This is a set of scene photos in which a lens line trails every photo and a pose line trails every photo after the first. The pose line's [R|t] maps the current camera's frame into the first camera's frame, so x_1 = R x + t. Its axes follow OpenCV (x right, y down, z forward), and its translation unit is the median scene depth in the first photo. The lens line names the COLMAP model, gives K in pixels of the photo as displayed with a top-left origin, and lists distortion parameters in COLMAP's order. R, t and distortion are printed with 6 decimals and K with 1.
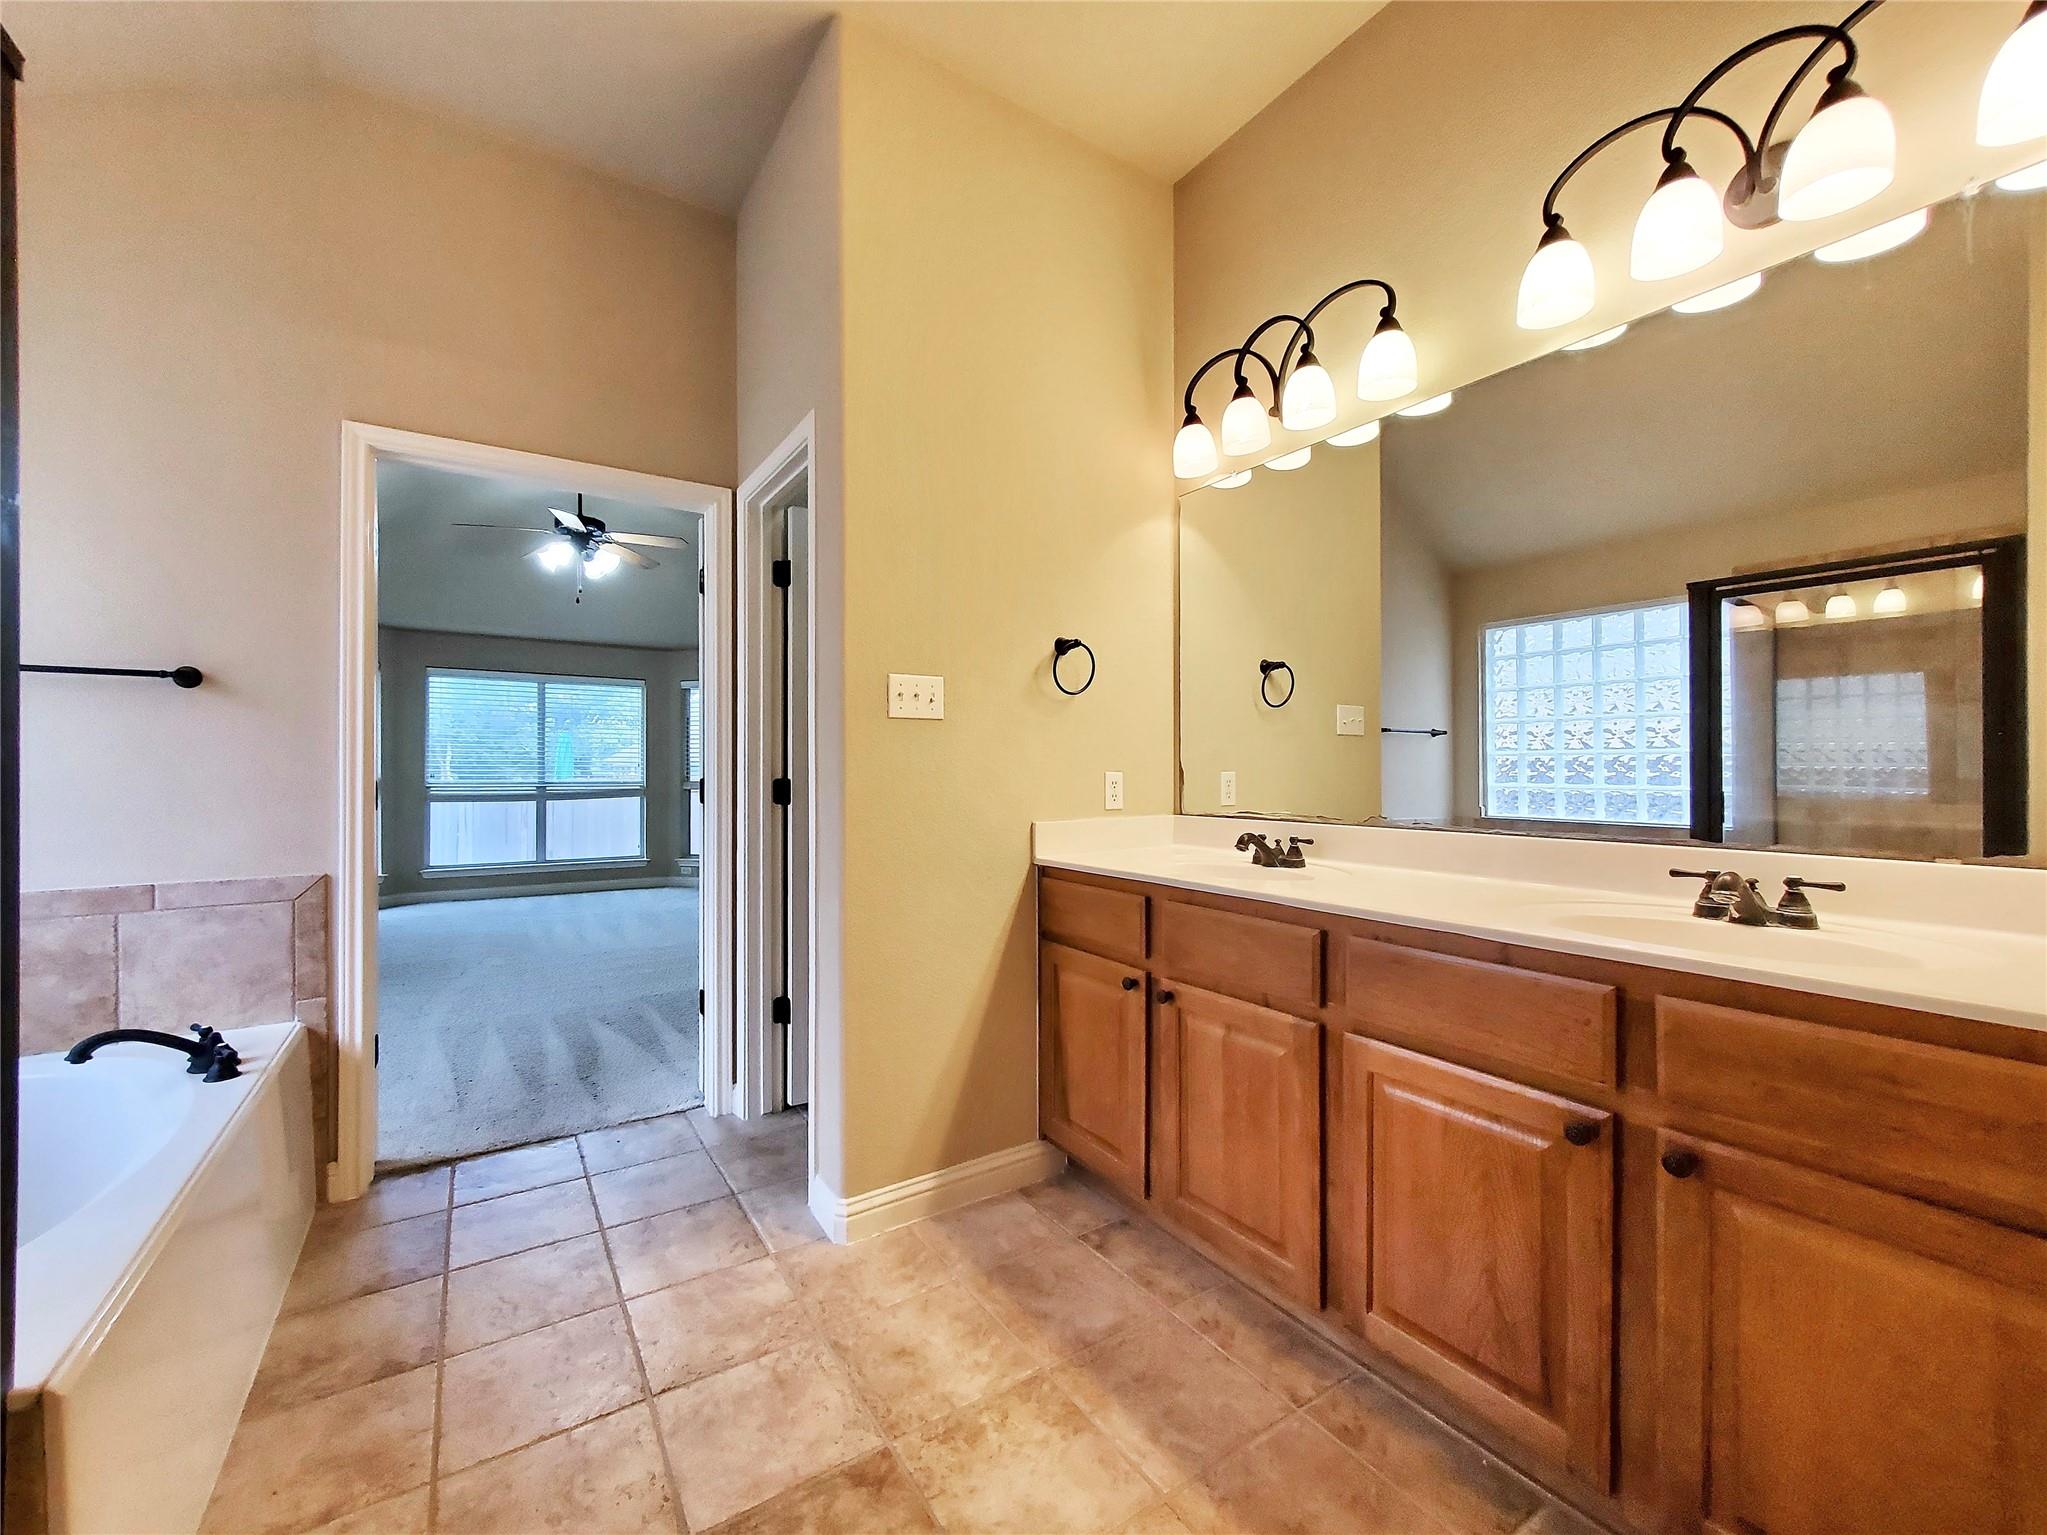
lens RADIAL K [[822.5, 0, 988.8], [0, 822.5, 772.7], [0, 0, 1]] dist [0.002958, 0.000206]
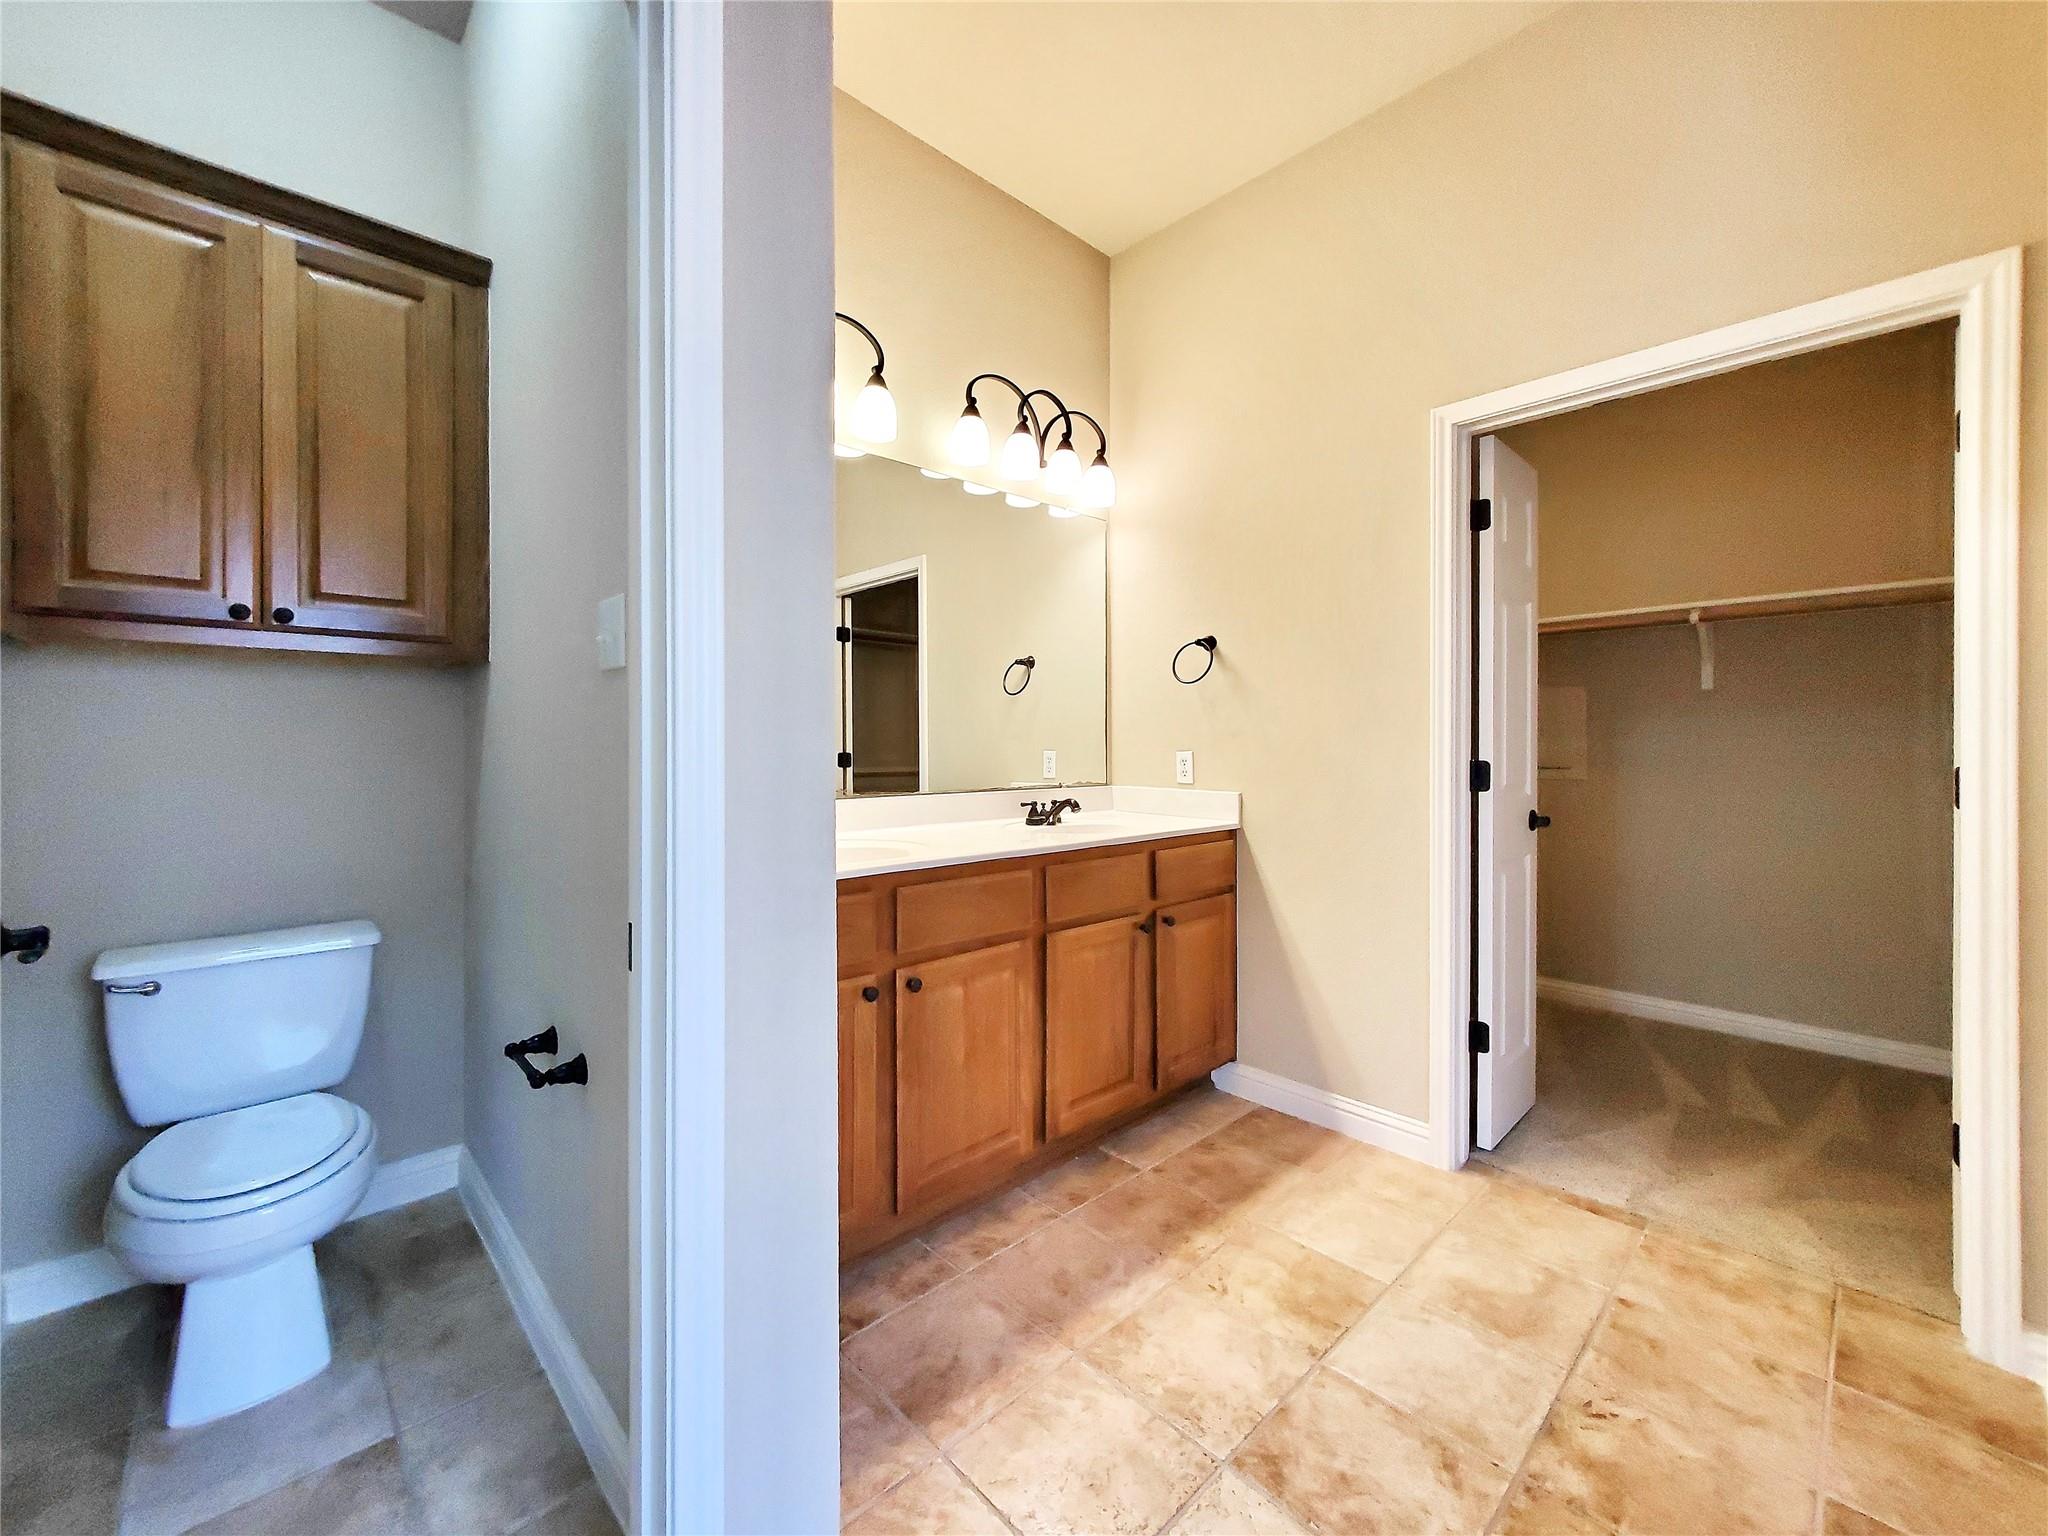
lens RADIAL K [[823.3, 0, 996.4], [0, 823.3, 748.5], [0, 0, 1]] dist [0.000765, -0.000236]
pose [[-0.184864, -0.003129, 0.982759, -0.686433], [0.004544, 0.999982, 0.004039, -0.009543], [-0.982754, 0.005212, -0.184846, 0.979237]]
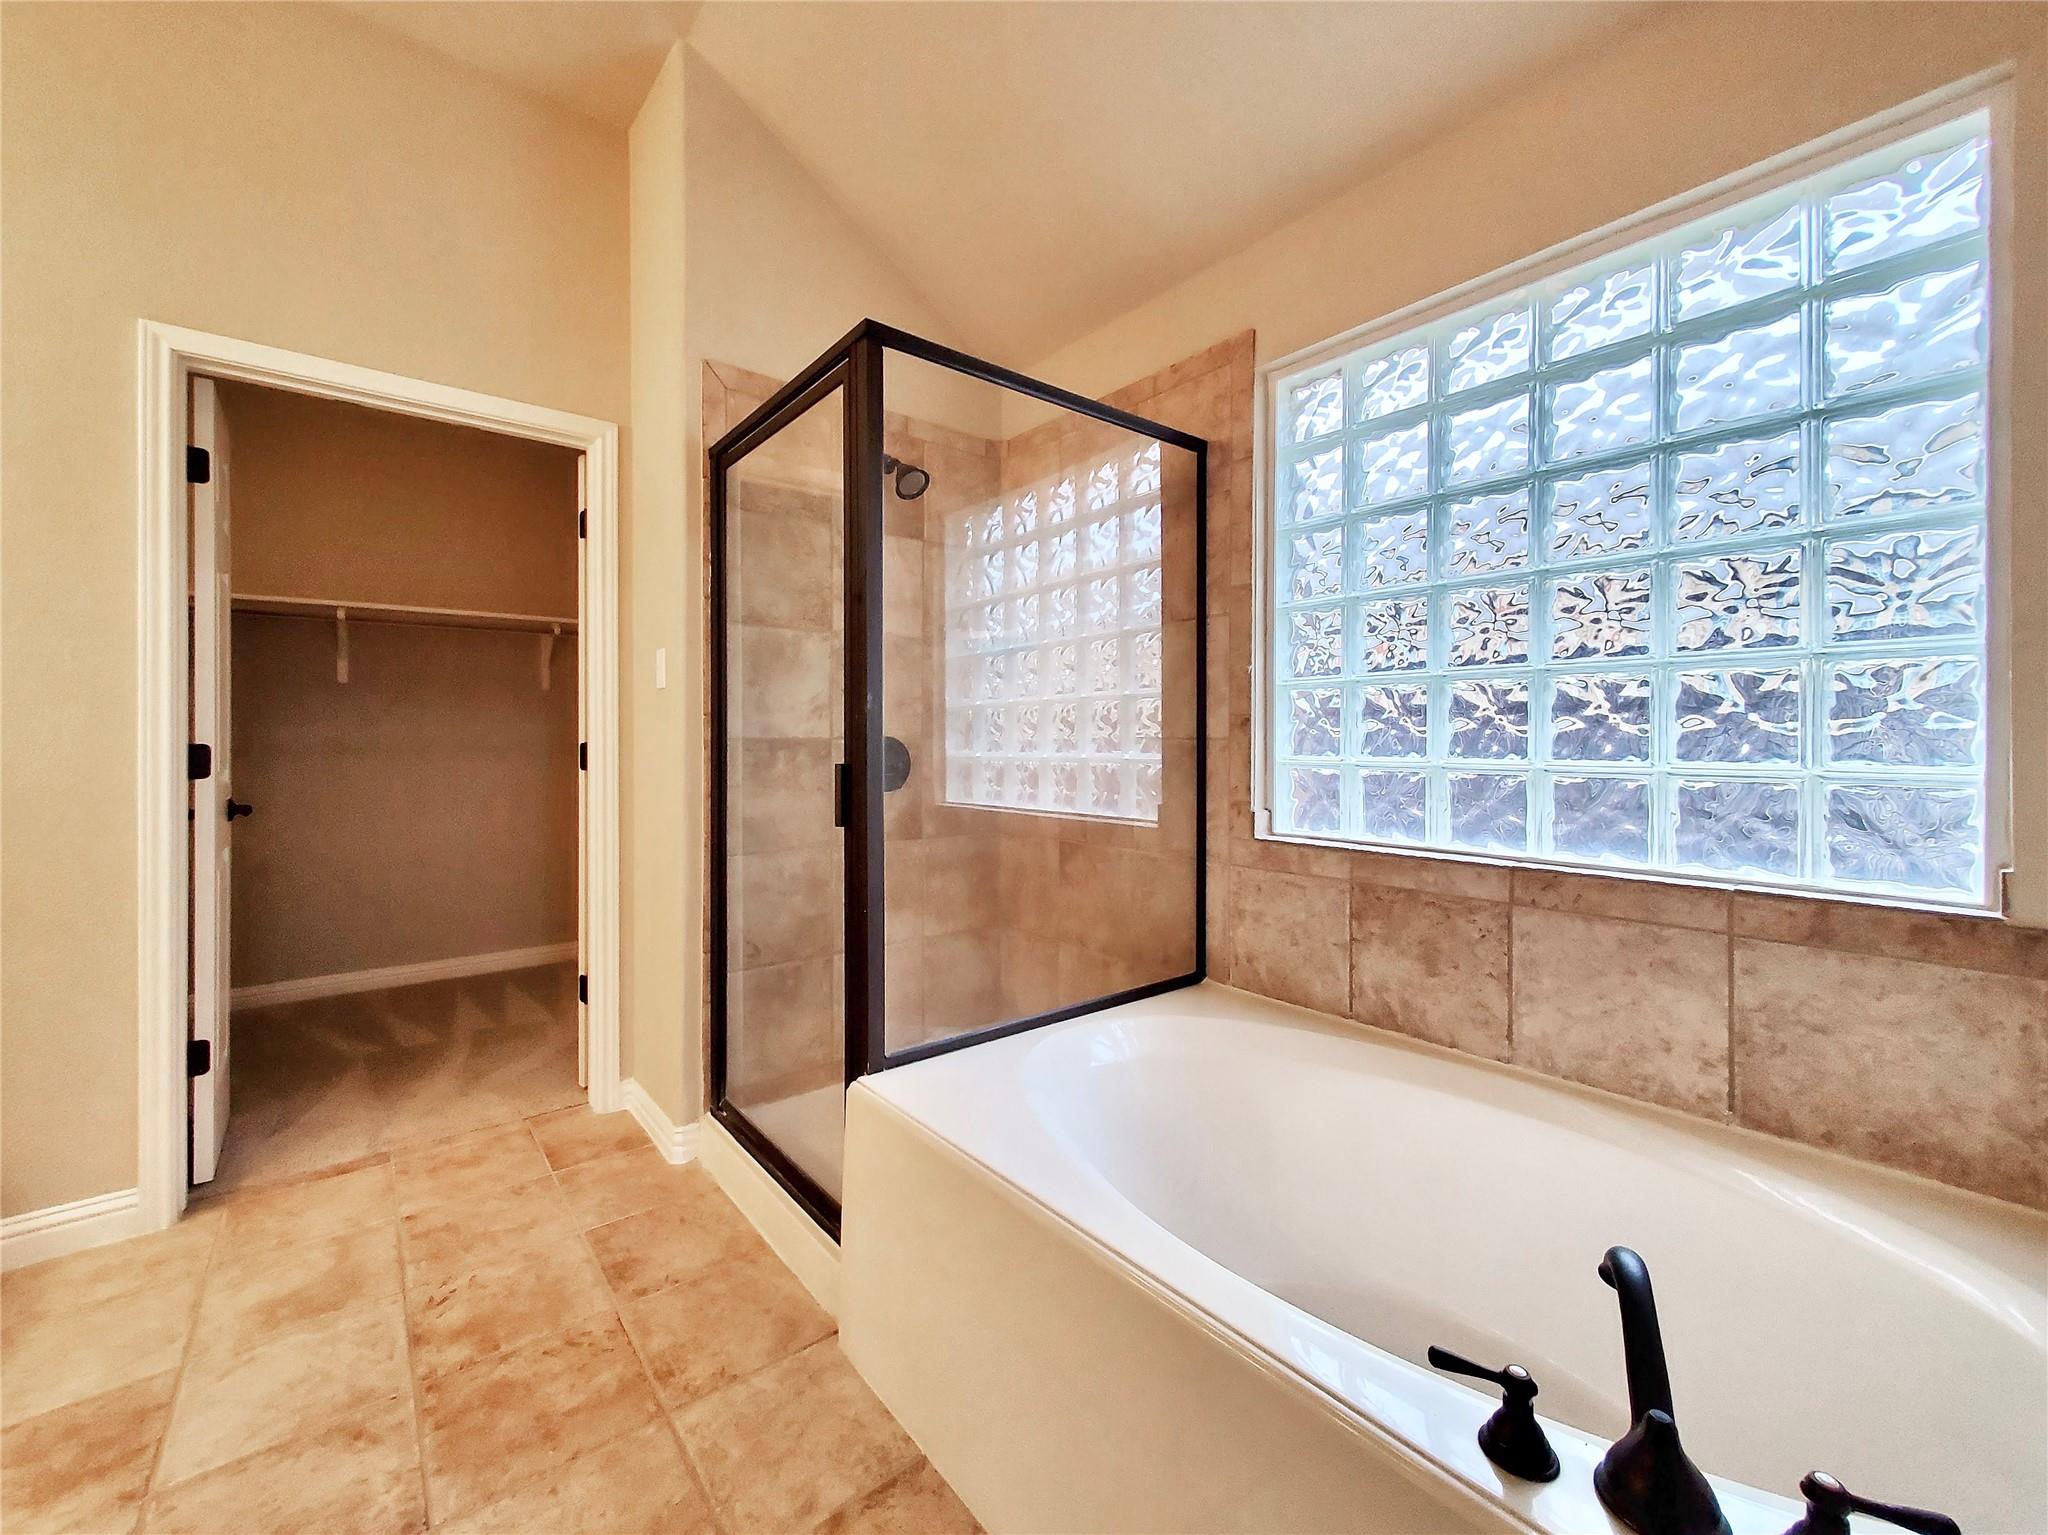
lens RADIAL K [[823.3, 0, 996.4], [0, 823.3, 748.0], [0, 0, 1]] dist [0.000765, -0.000236]
pose [[-0.992452, 0.000173, -0.122637, -0.541220], [-0.001189, 0.999938, 0.011028, 0.006079], [0.122631, 0.011091, -0.992390, 1.214654]]
